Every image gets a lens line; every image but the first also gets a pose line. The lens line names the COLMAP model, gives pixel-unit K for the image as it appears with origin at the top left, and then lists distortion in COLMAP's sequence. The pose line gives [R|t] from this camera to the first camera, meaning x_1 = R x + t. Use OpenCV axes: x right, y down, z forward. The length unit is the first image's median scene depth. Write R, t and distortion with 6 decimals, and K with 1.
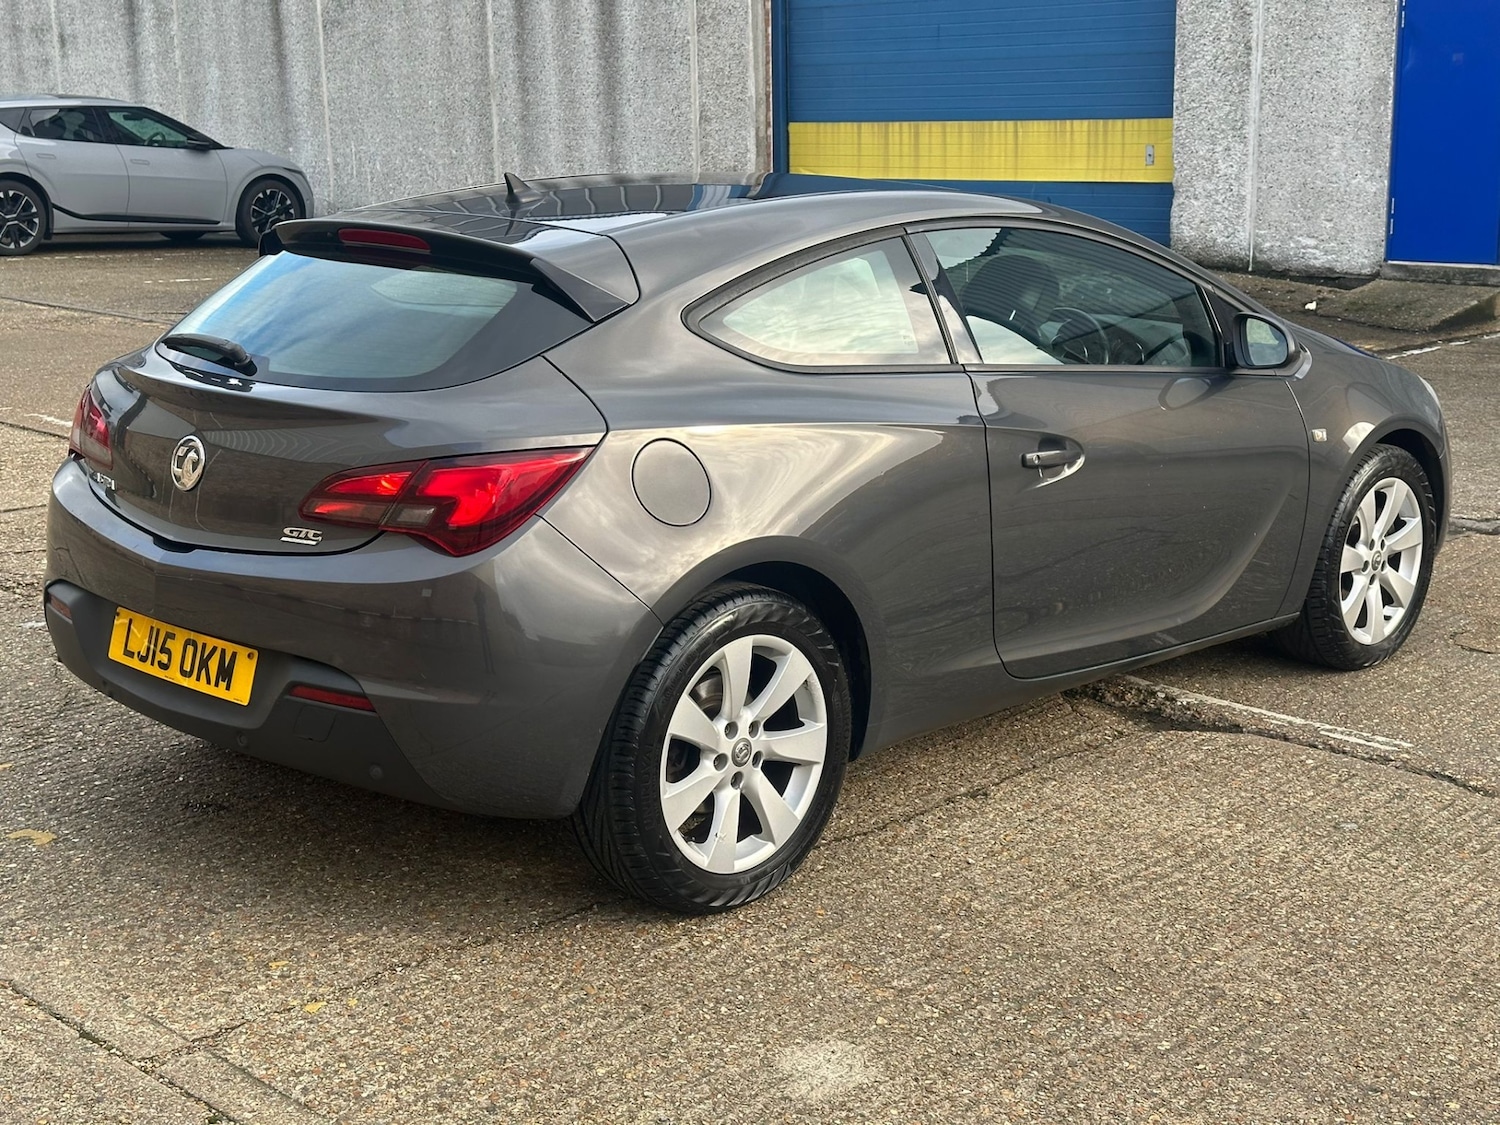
lens RADIAL K [[2078.5, 0, 752.5], [0, 2078.5, 554.5], [0, 0, 1]] dist [0.115967, 0.000000]
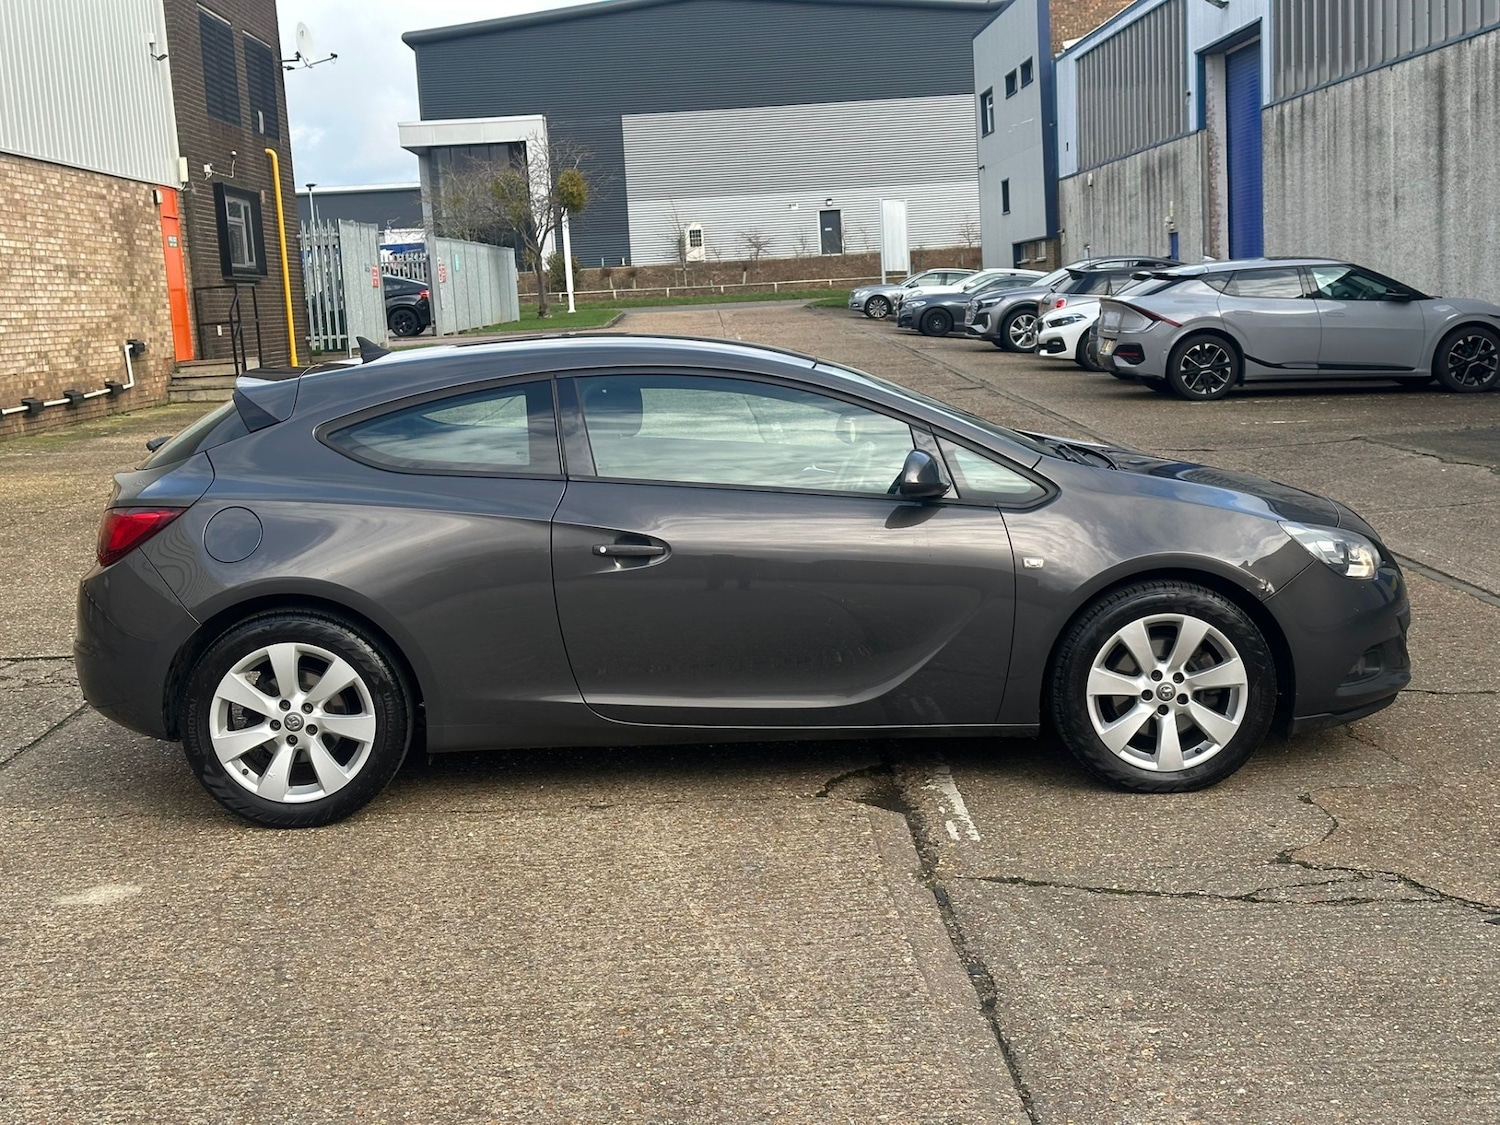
lens RADIAL K [[2078.5, 0, 749.9], [0, 2078.5, 578.7], [0, 0, 1]] dist [0.115967, 0.000000]
pose [[0.715969, 0.072717, -0.694335, 0.994110], [-0.112302, 0.993605, -0.011742, -0.020044], [0.689041, 0.086382, 0.719556, 0.113210]]
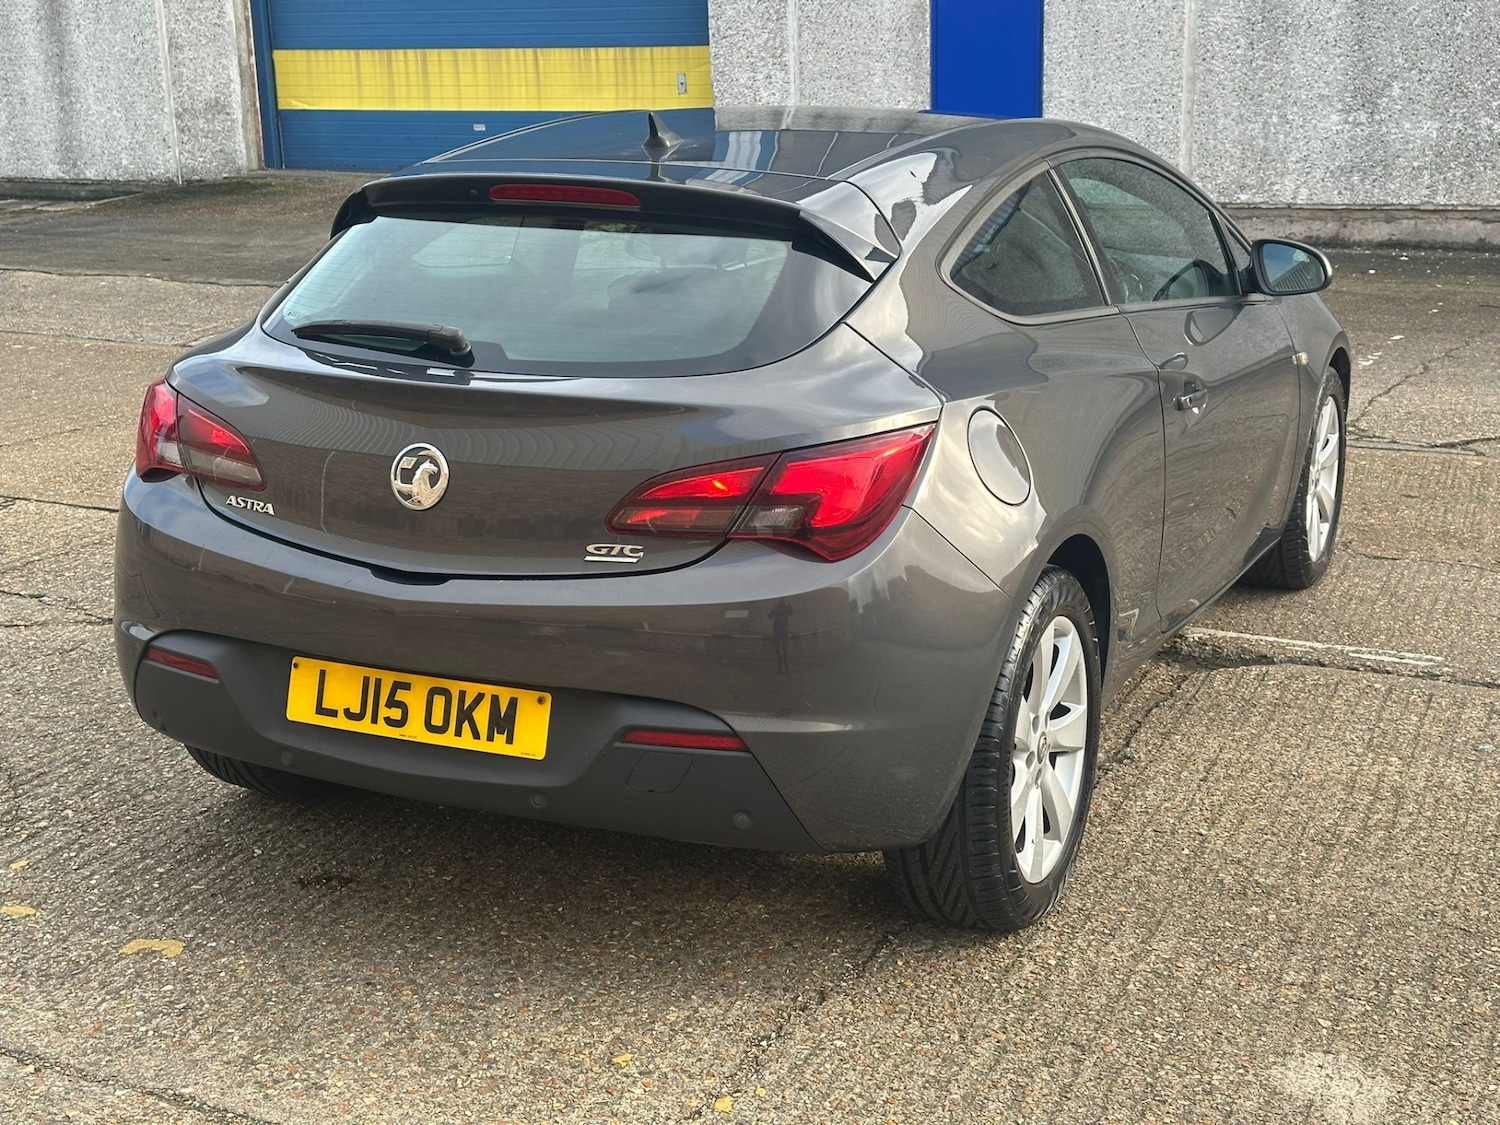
lens RADIAL K [[2078.5, 0, 741.6], [0, 2078.5, 547.7], [0, 0, 1]] dist [0.115967, 0.000000]
pose [[0.945624, -0.086681, 0.313500, -0.322594], [0.077394, 0.996117, 0.041975, -0.031722], [-0.315921, -0.015430, 0.948660, 0.141669]]
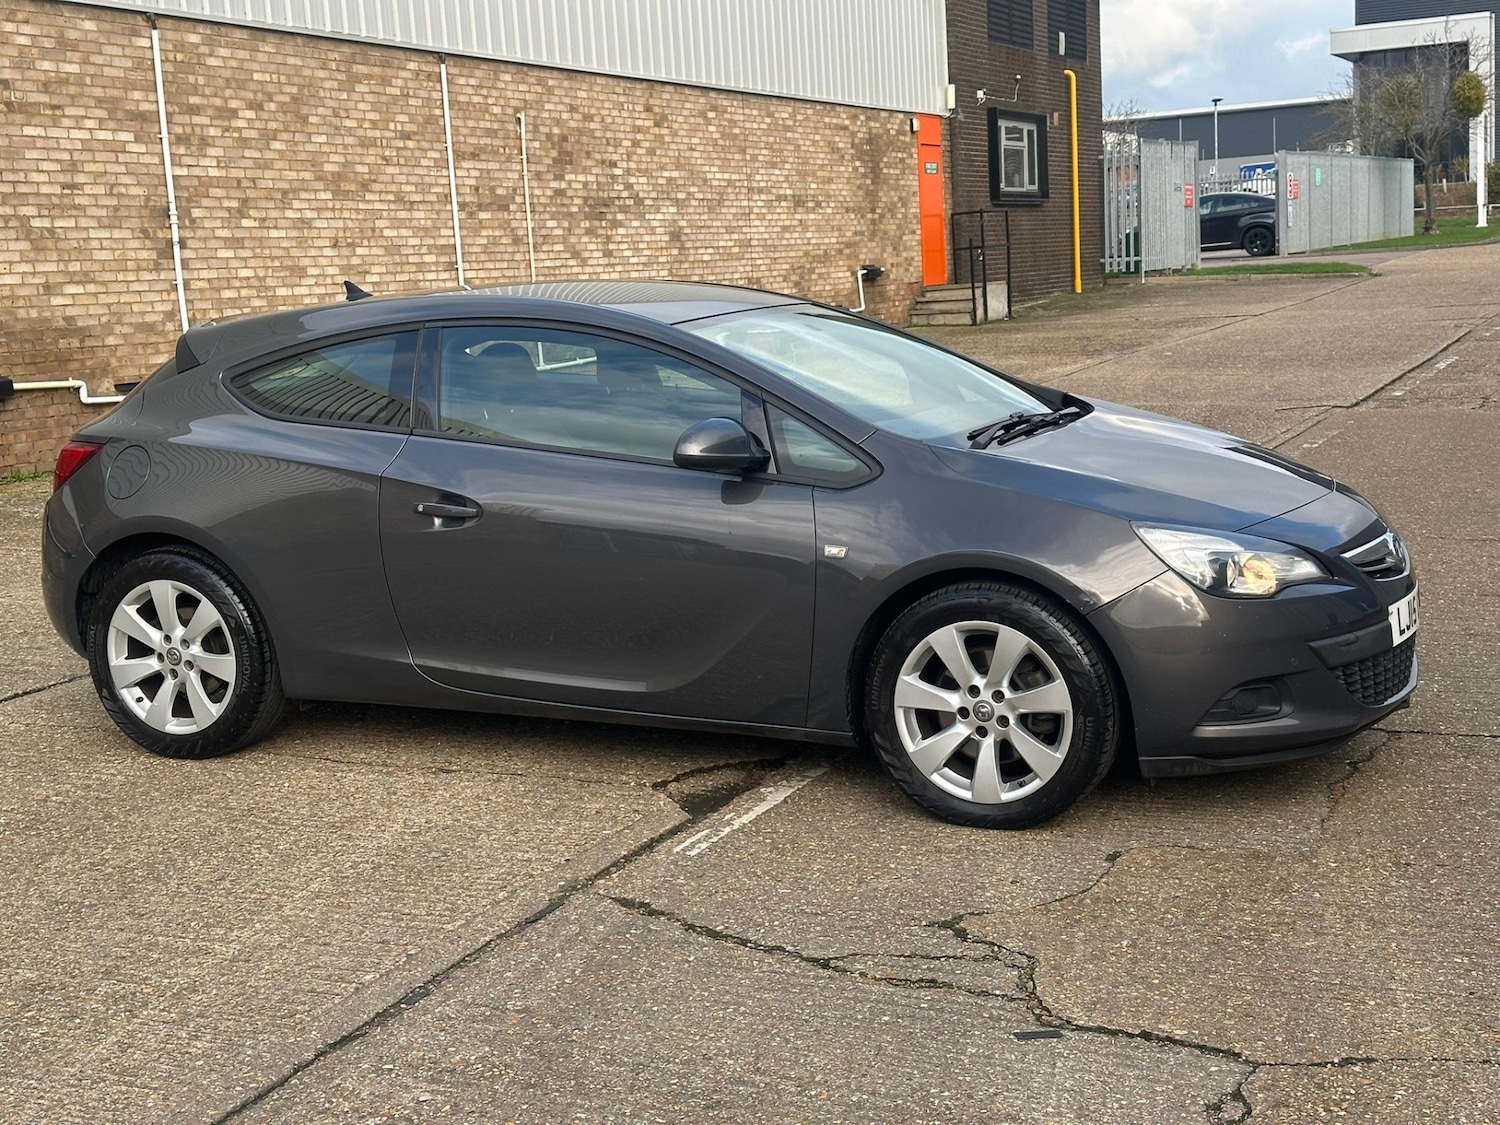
lens RADIAL K [[2078.5, 0, 754.3], [0, 2078.5, 574.6], [0, 0, 1]] dist [0.115967, 0.000000]
pose [[0.334585, 0.138111, -0.932190, 1.244749], [-0.161042, 0.983031, 0.087842, -0.133886], [0.928503, 0.120731, 0.351149, 0.670905]]
